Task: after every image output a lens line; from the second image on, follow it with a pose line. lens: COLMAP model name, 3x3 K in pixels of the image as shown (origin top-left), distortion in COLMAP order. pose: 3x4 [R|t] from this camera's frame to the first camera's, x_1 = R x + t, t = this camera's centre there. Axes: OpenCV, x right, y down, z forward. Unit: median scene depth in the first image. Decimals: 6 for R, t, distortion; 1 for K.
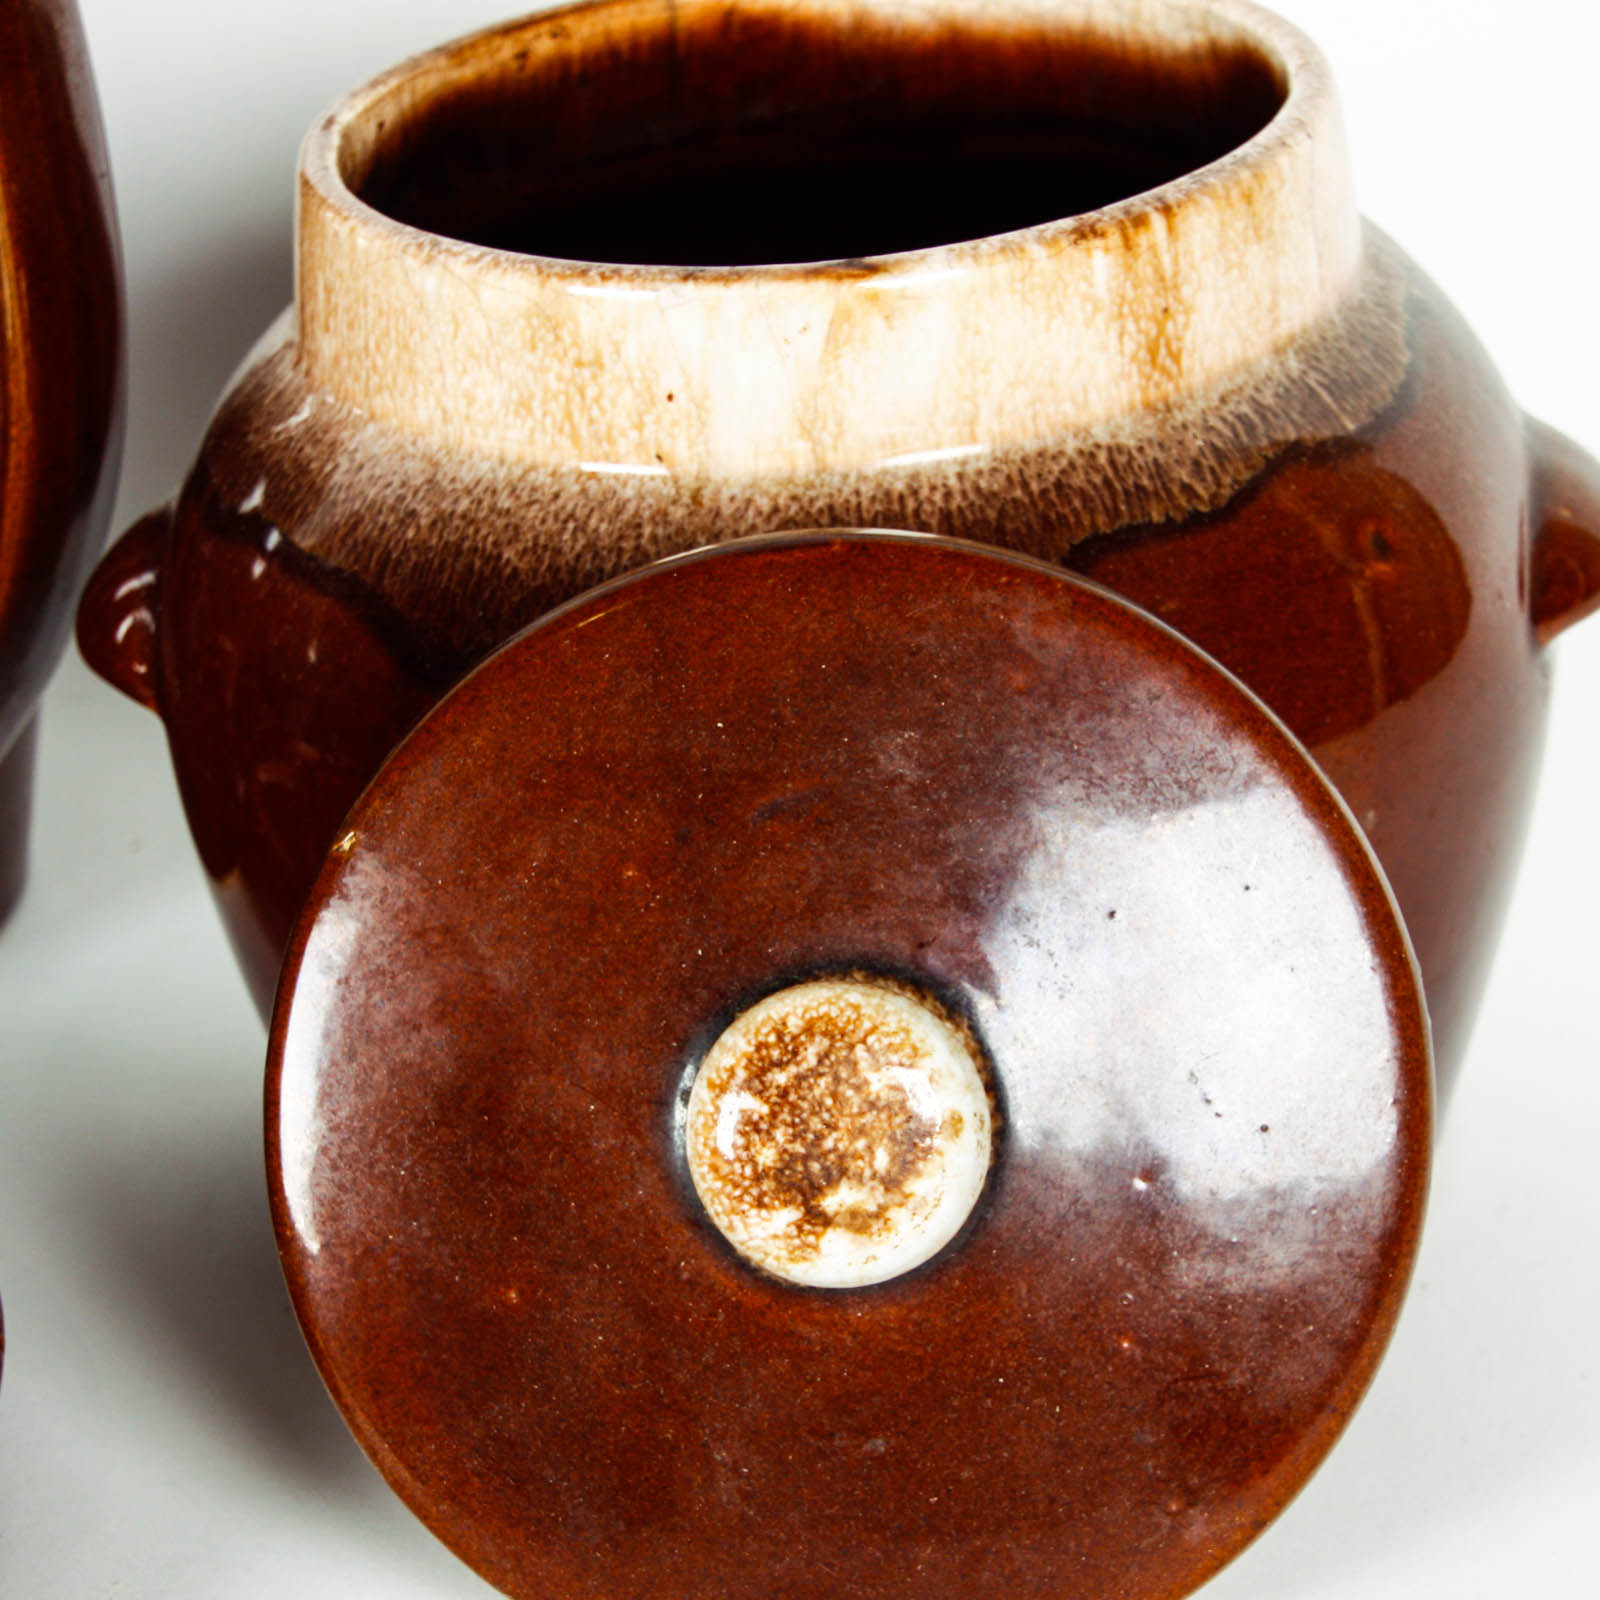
lens RADIAL K [[5154.9, 0, 800.0], [0, 5154.9, 800.0], [0, 0, 1]] dist [0.482373, 0.548245]
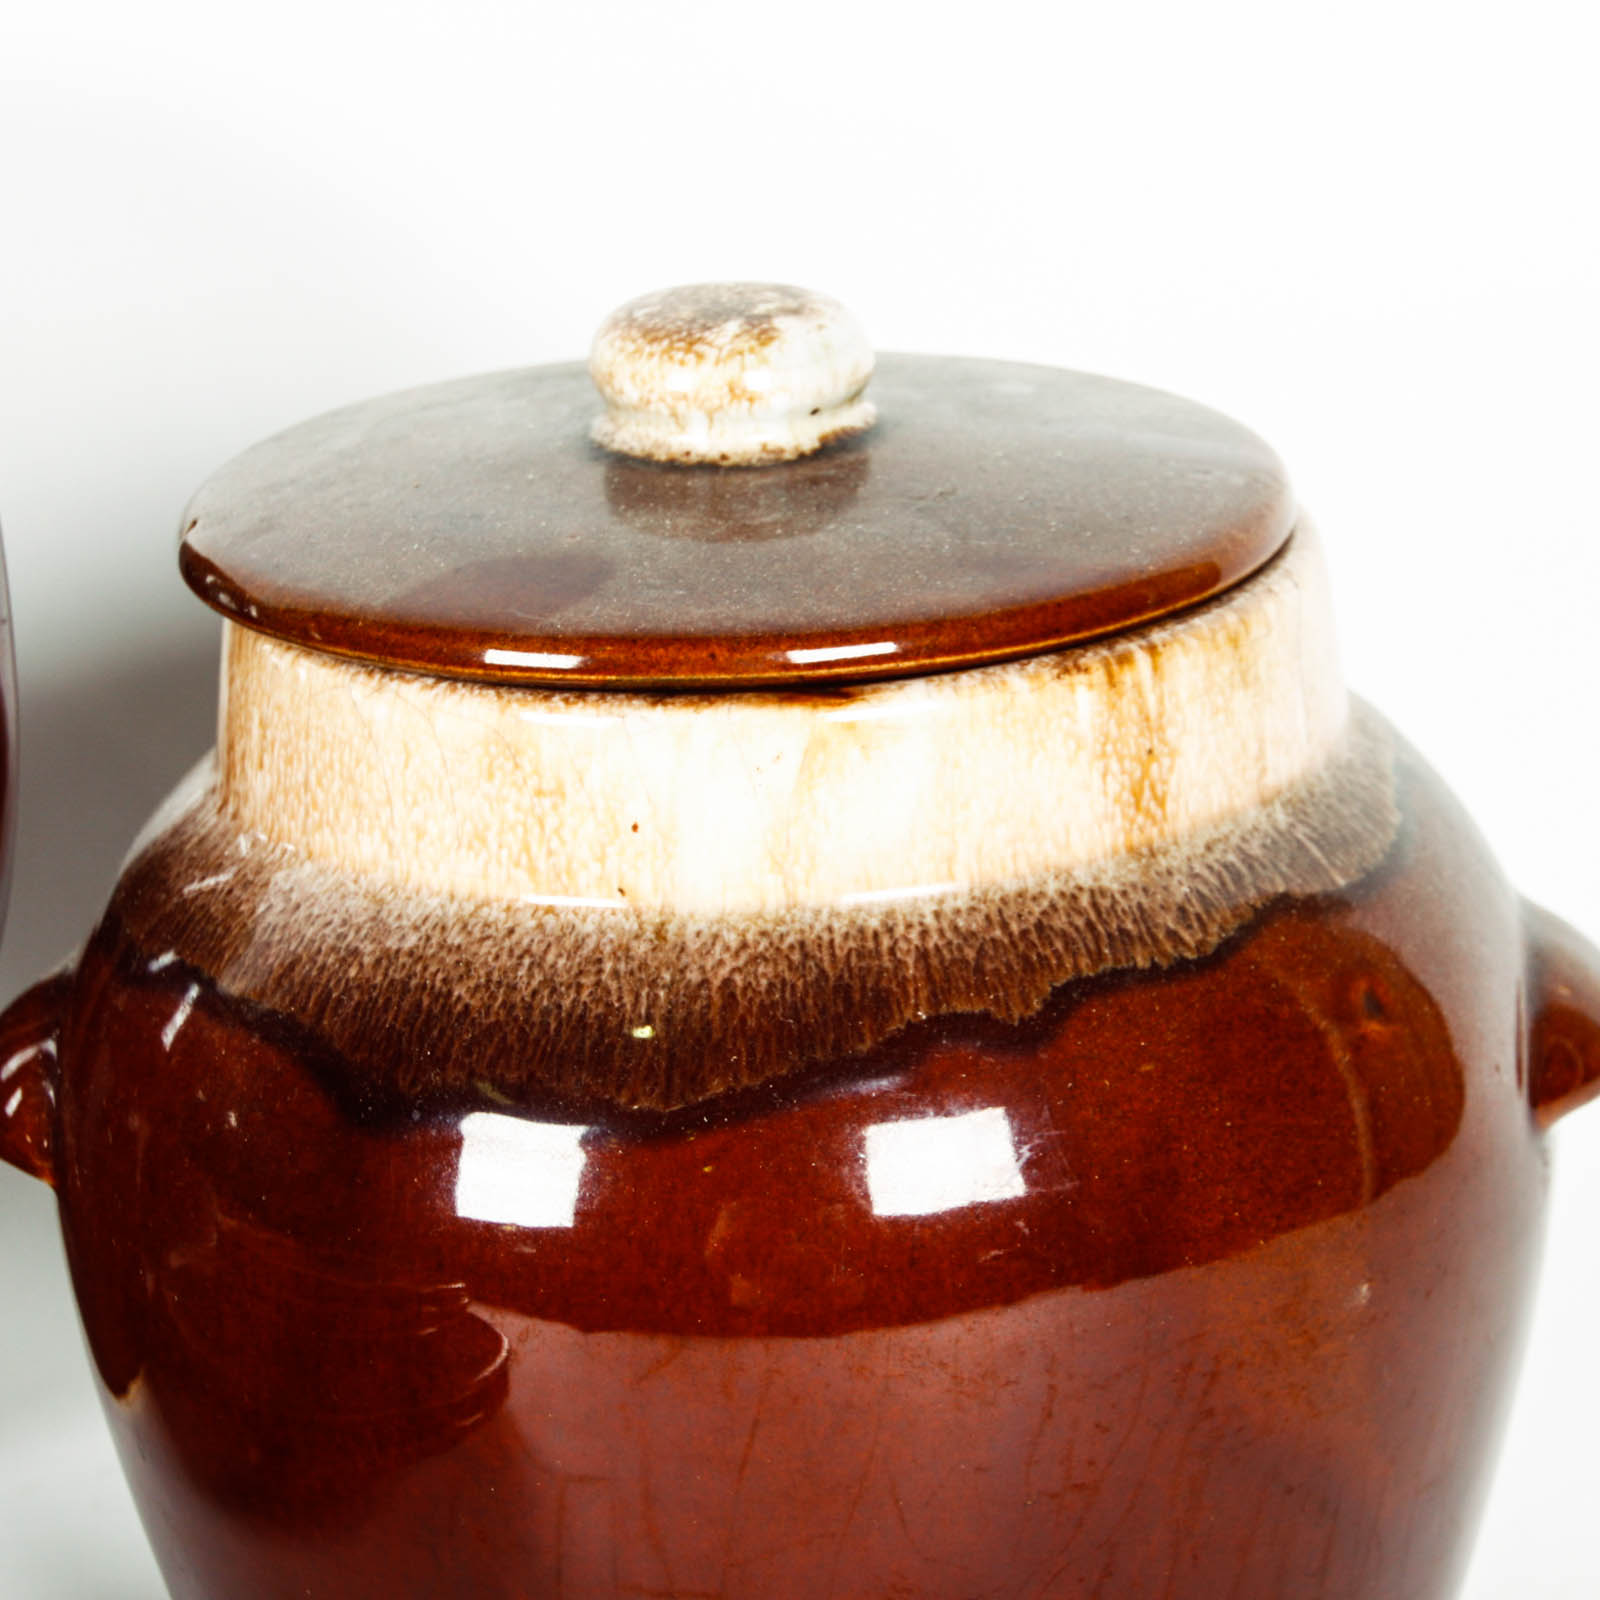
lens RADIAL K [[6793.6, 0, 806.3], [0, 6793.6, 906.3], [0, 0, 1]] dist [0.762502, -3.202797]
pose [[0.999103, 0.016481, 0.038999, -0.041584], [-0.011822, 0.993084, -0.116808, 0.081666], [-0.040655, 0.116242, 0.992388, -0.242422]]
